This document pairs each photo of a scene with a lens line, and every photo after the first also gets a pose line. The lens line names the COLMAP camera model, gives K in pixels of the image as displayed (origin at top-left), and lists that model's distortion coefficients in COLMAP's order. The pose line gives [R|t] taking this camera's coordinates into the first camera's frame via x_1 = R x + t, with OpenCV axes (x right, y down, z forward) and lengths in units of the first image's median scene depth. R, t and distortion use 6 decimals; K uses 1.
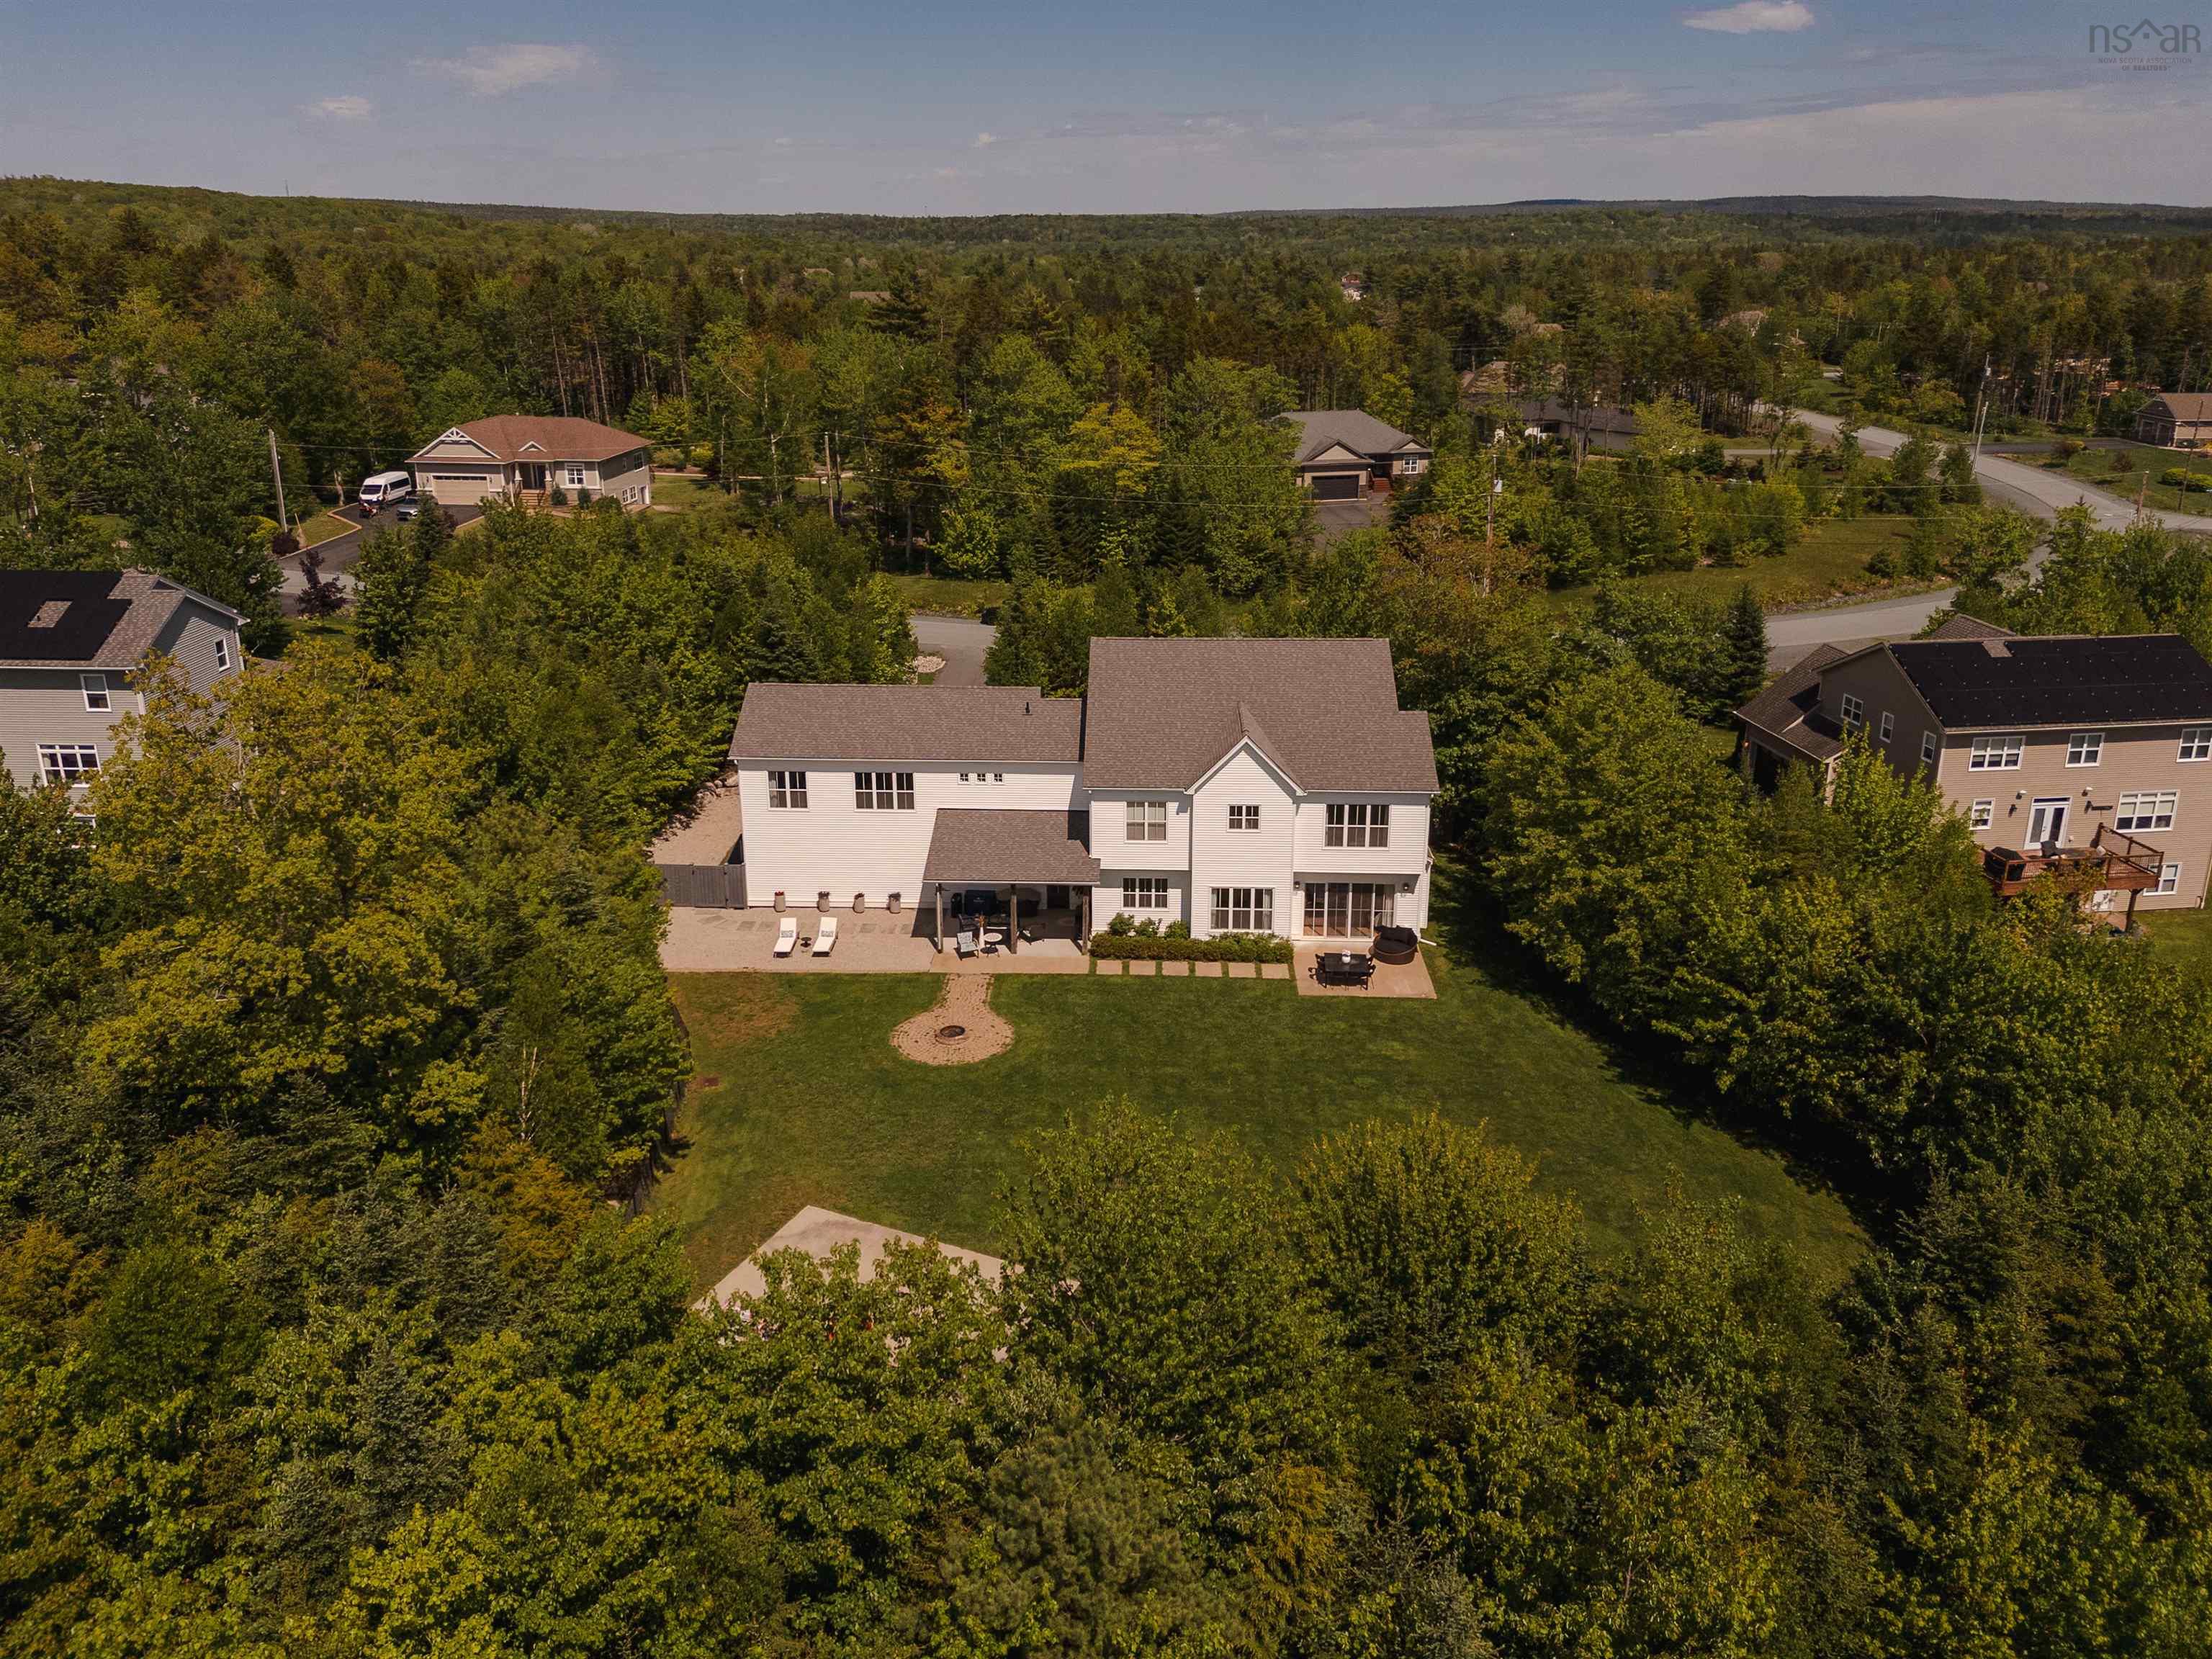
lens RADIAL K [[1719.4, 0, 1112.4], [0, 1719.4, 832.5], [0, 0, 1]] dist [0.113965, -0.139640]
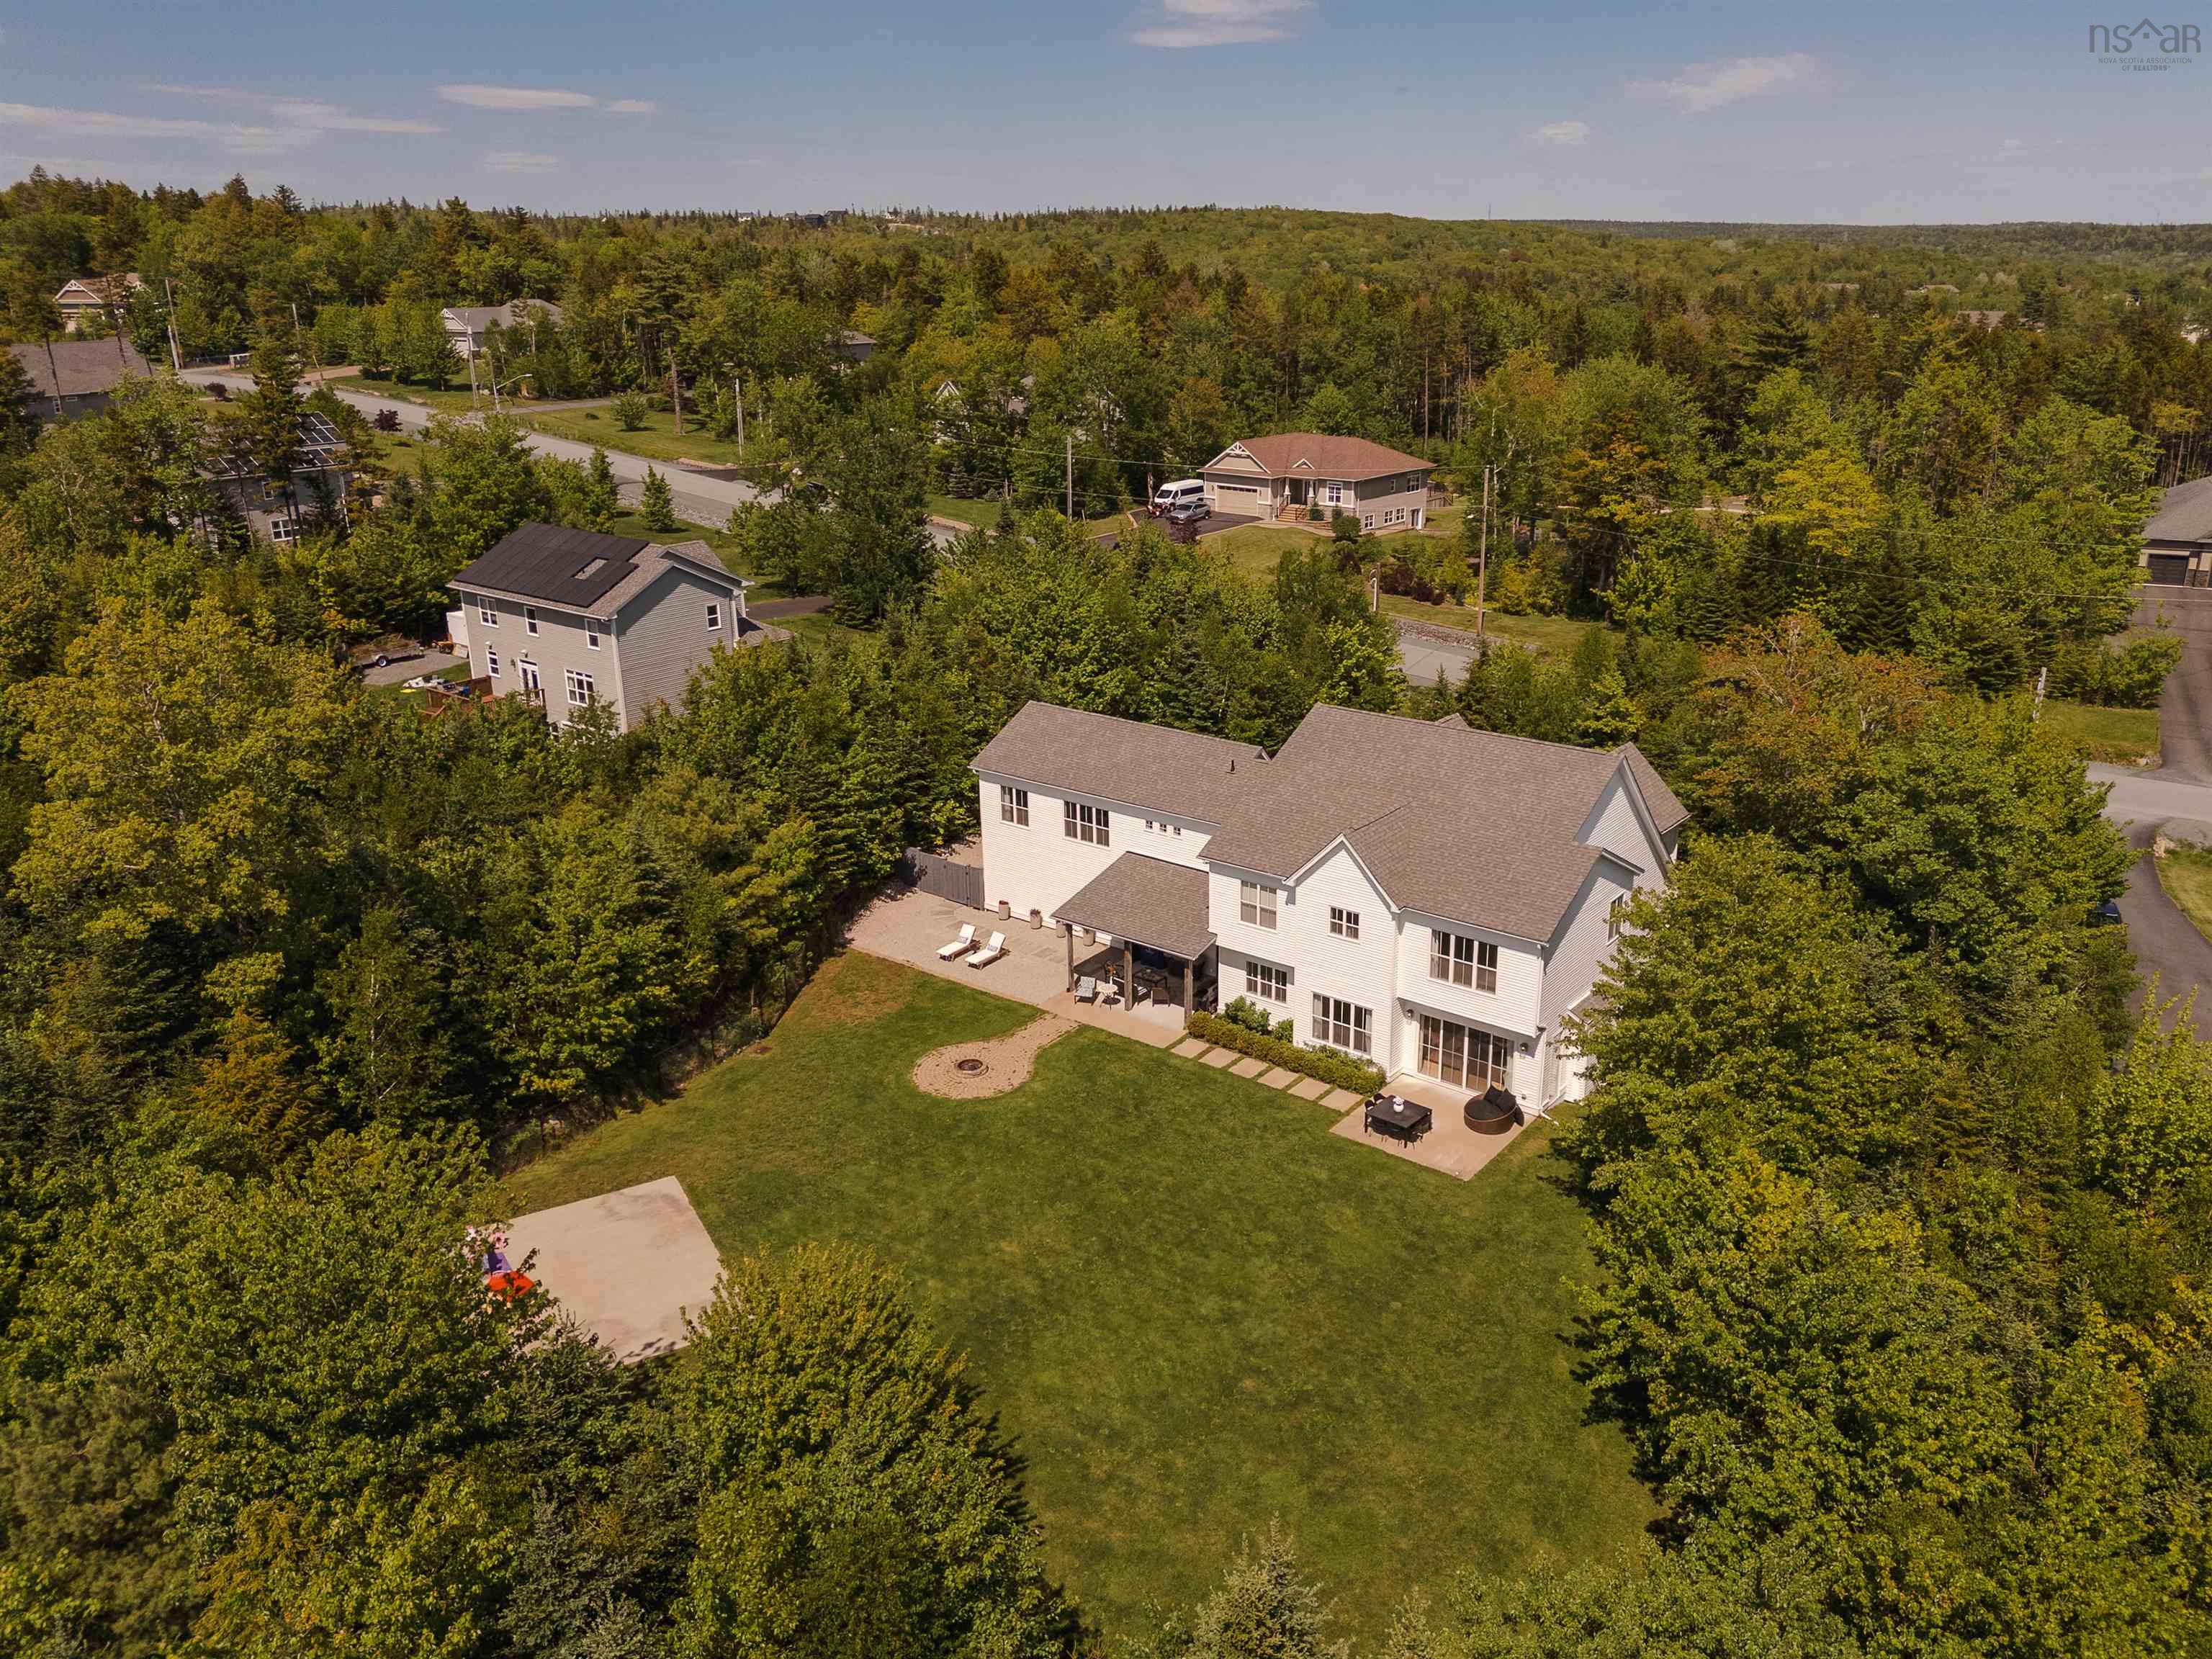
lens RADIAL K [[1719.4, 0, 1112.4], [0, 1719.4, 832.5], [0, 0, 1]] dist [0.113965, -0.139640]
pose [[0.810638, 0.185836, -0.555276, 0.451942], [-0.190257, 0.980441, 0.050373, -0.074664], [0.553776, 0.064811, 0.830139, 0.179415]]
